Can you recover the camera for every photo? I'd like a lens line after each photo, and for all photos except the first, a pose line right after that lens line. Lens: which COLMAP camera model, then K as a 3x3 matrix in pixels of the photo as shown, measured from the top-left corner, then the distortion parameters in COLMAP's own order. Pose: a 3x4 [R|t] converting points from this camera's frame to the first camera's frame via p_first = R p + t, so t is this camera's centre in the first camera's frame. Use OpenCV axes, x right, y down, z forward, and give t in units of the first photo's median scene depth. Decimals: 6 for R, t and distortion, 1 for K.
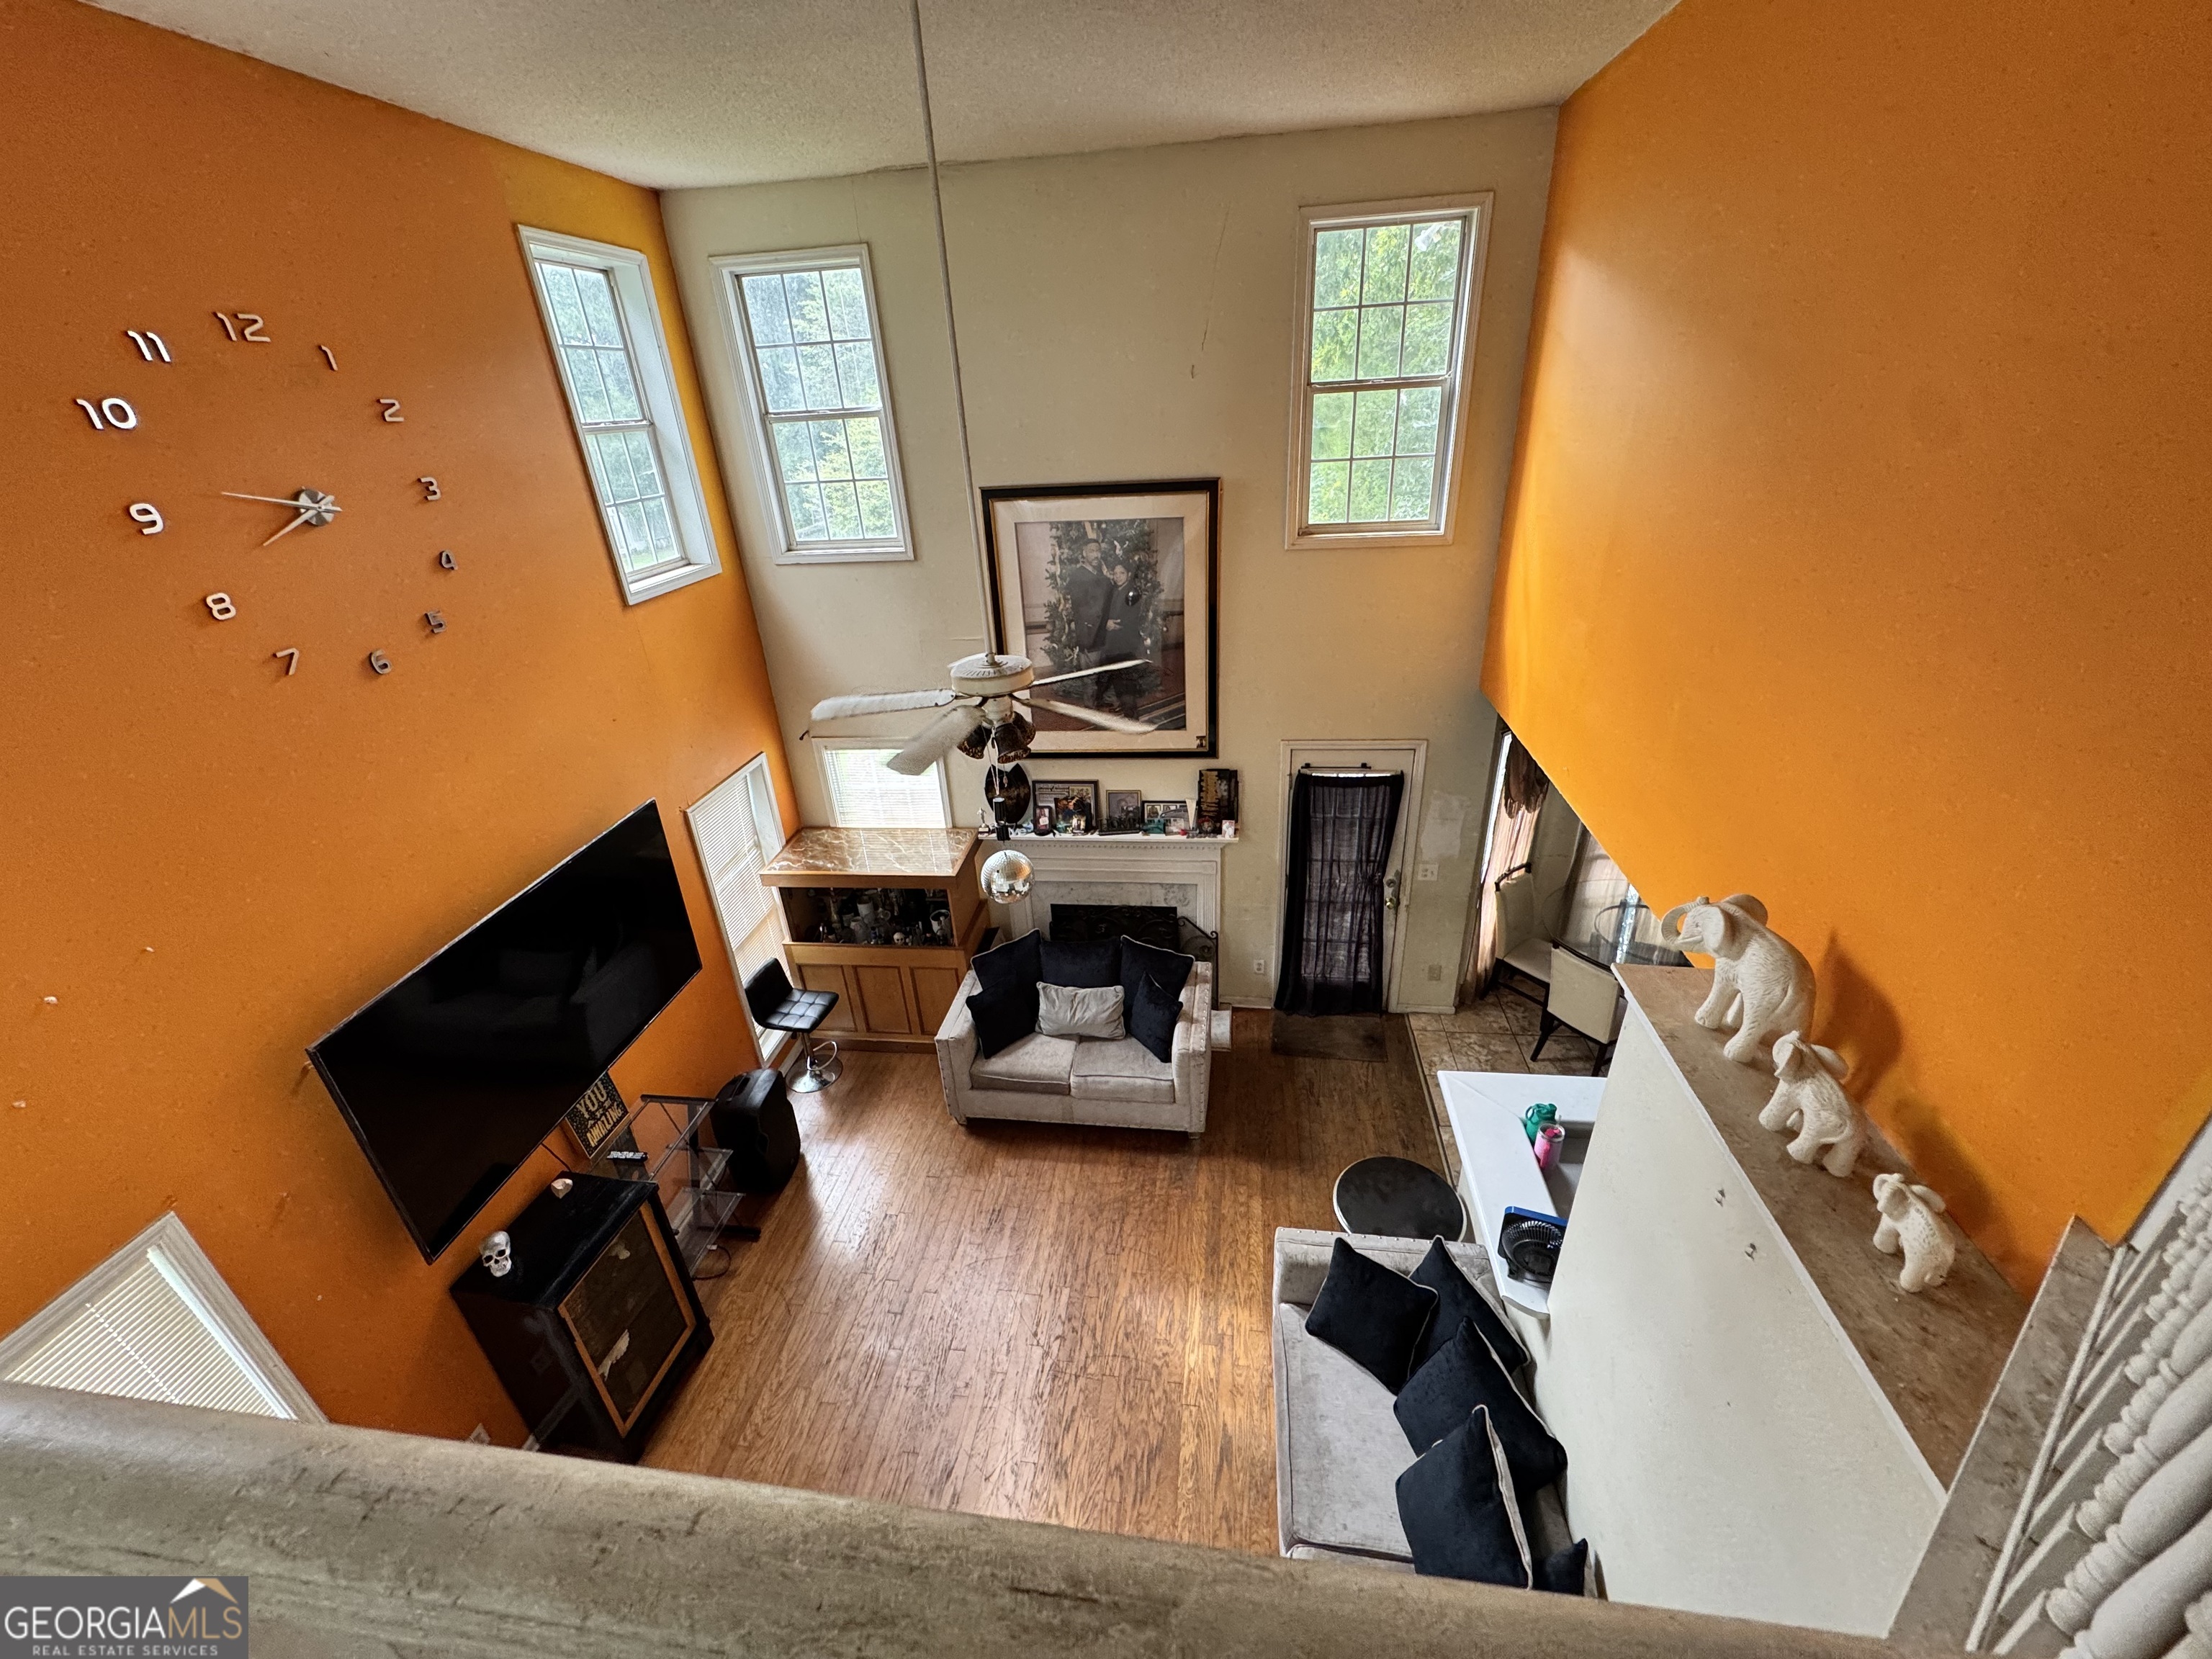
lens RADIAL K [[882.7, 0, 1106.0], [0, 882.7, 829.5], [0, 0, 1]] dist [-0.002499, 0.000097]
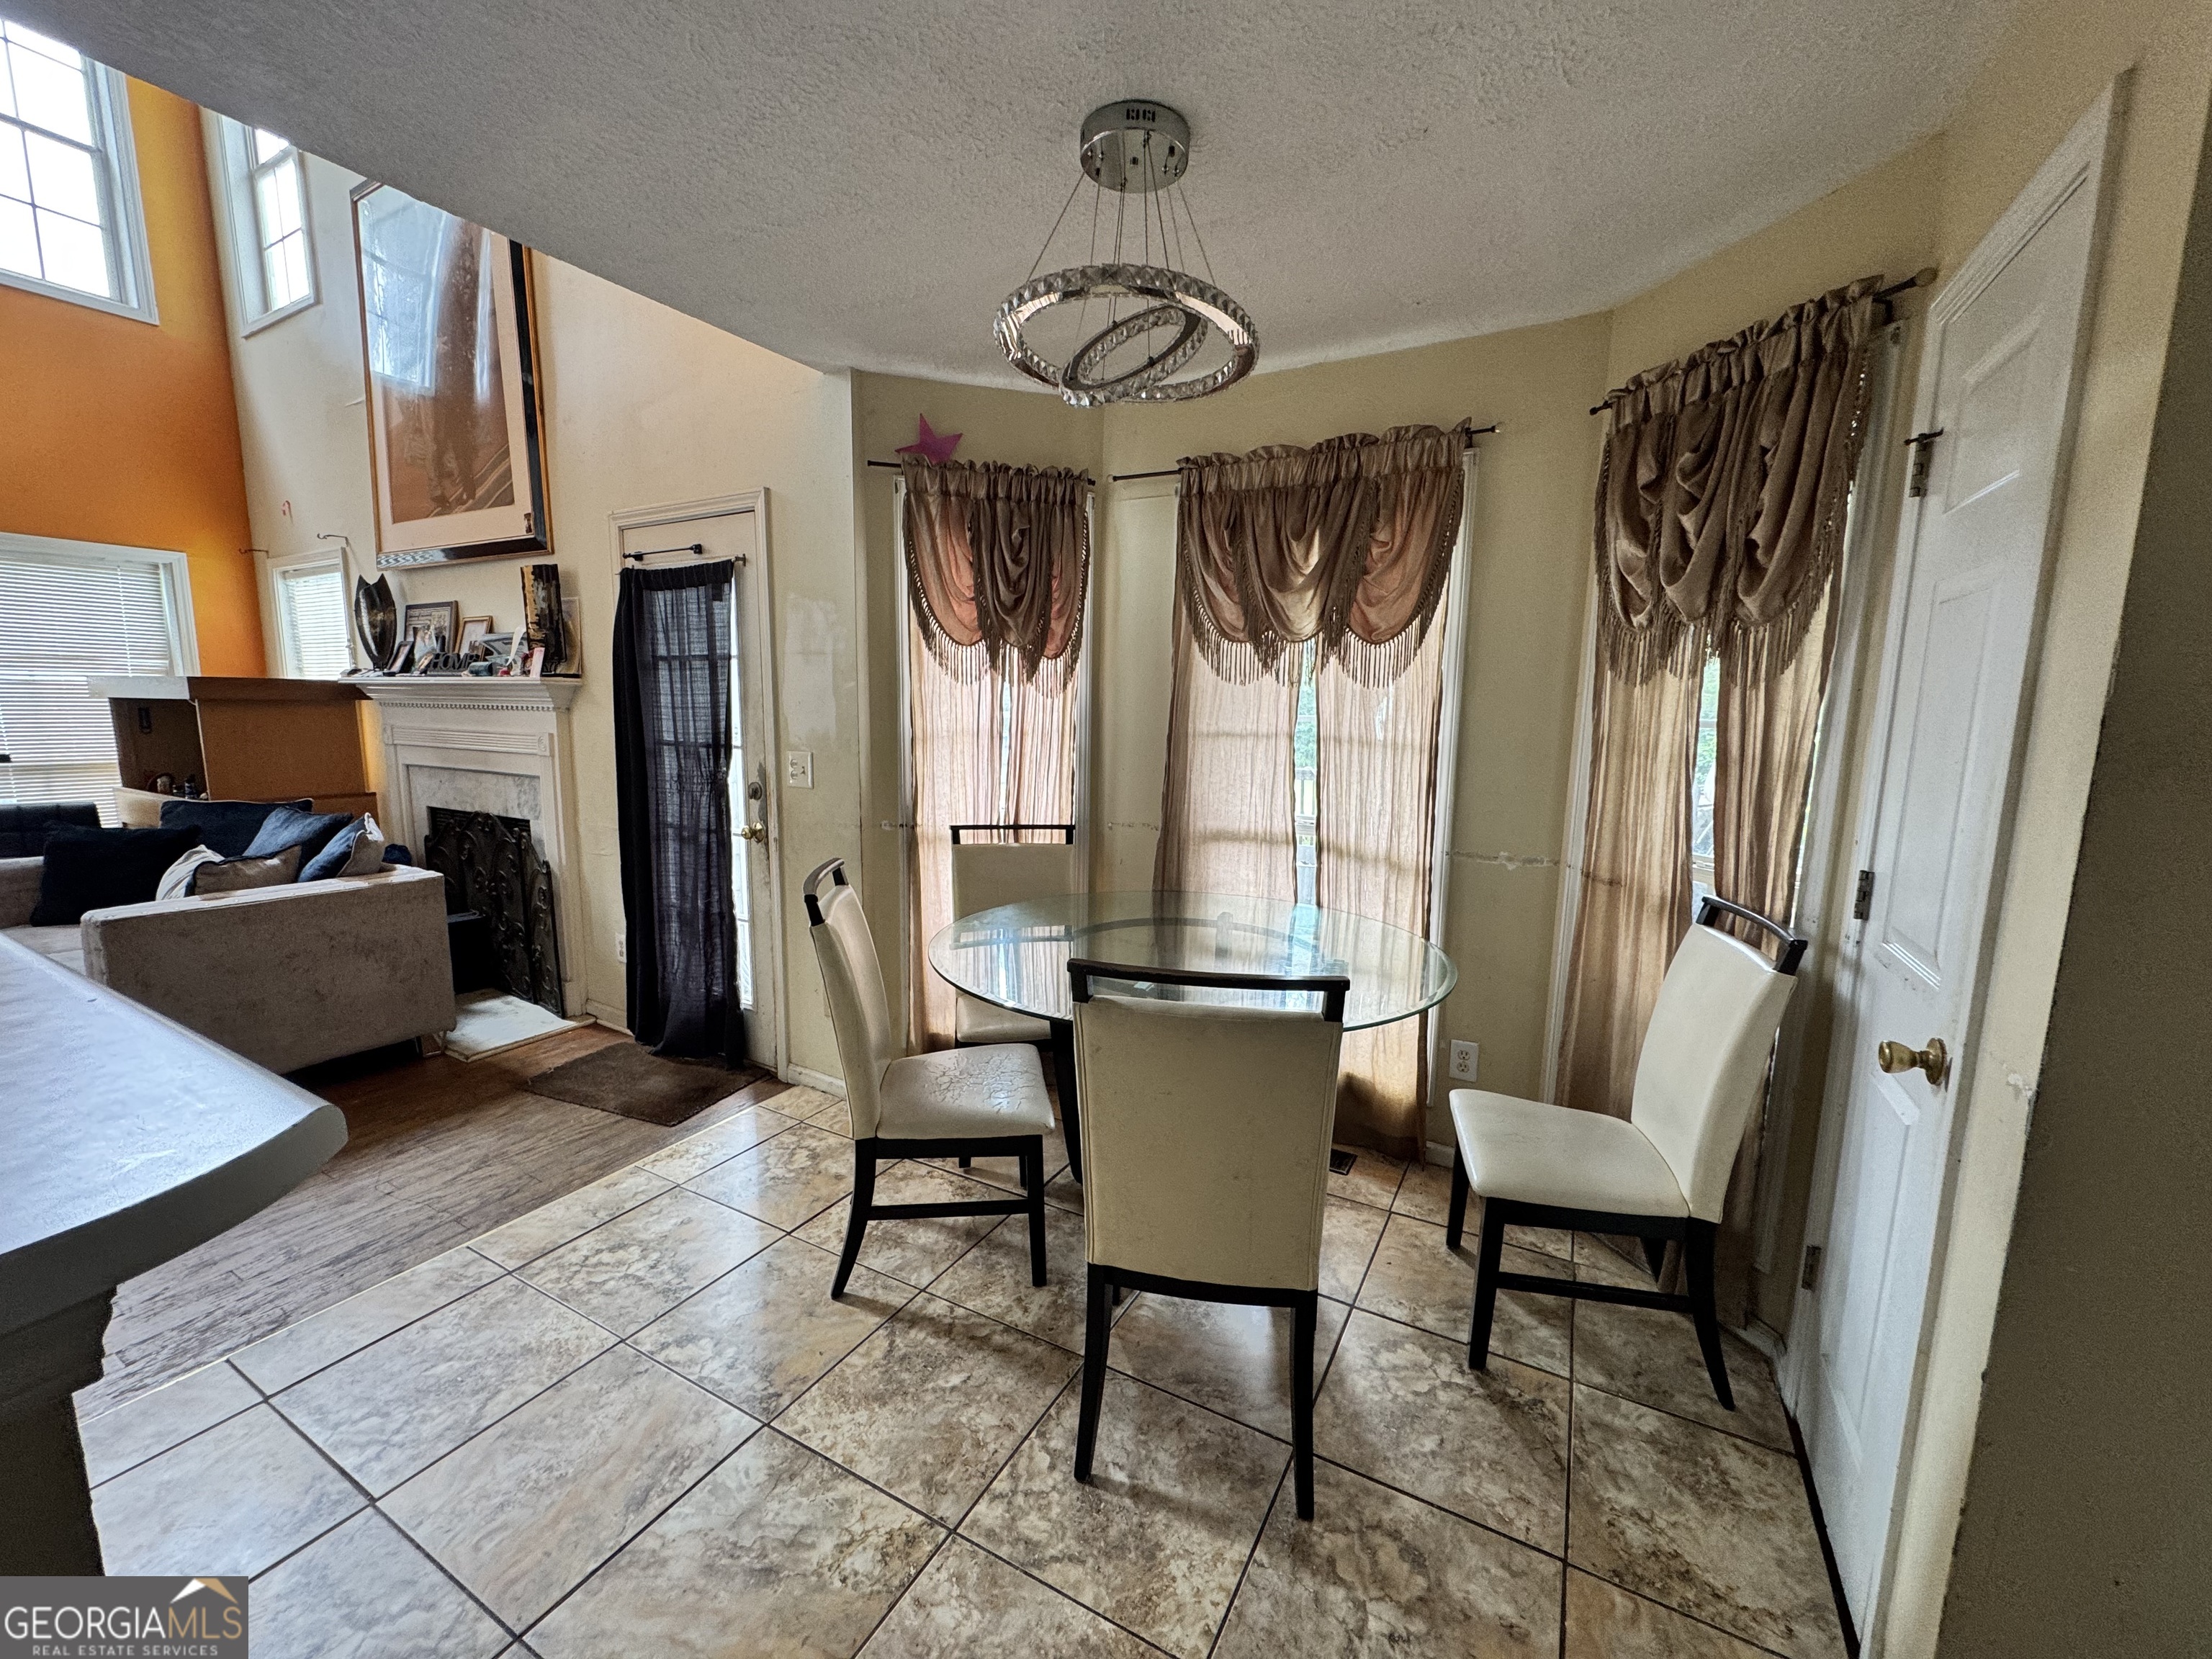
lens RADIAL K [[882.7, 0, 1106.0], [0, 882.7, 829.5], [0, 0, 1]] dist [-0.002499, 0.000097]
pose [[0.927166, 0.118406, -0.355449, 0.805141], [-0.221896, 0.937989, -0.266342, 0.200079], [0.301871, 0.325816, 0.895945, 0.671496]]
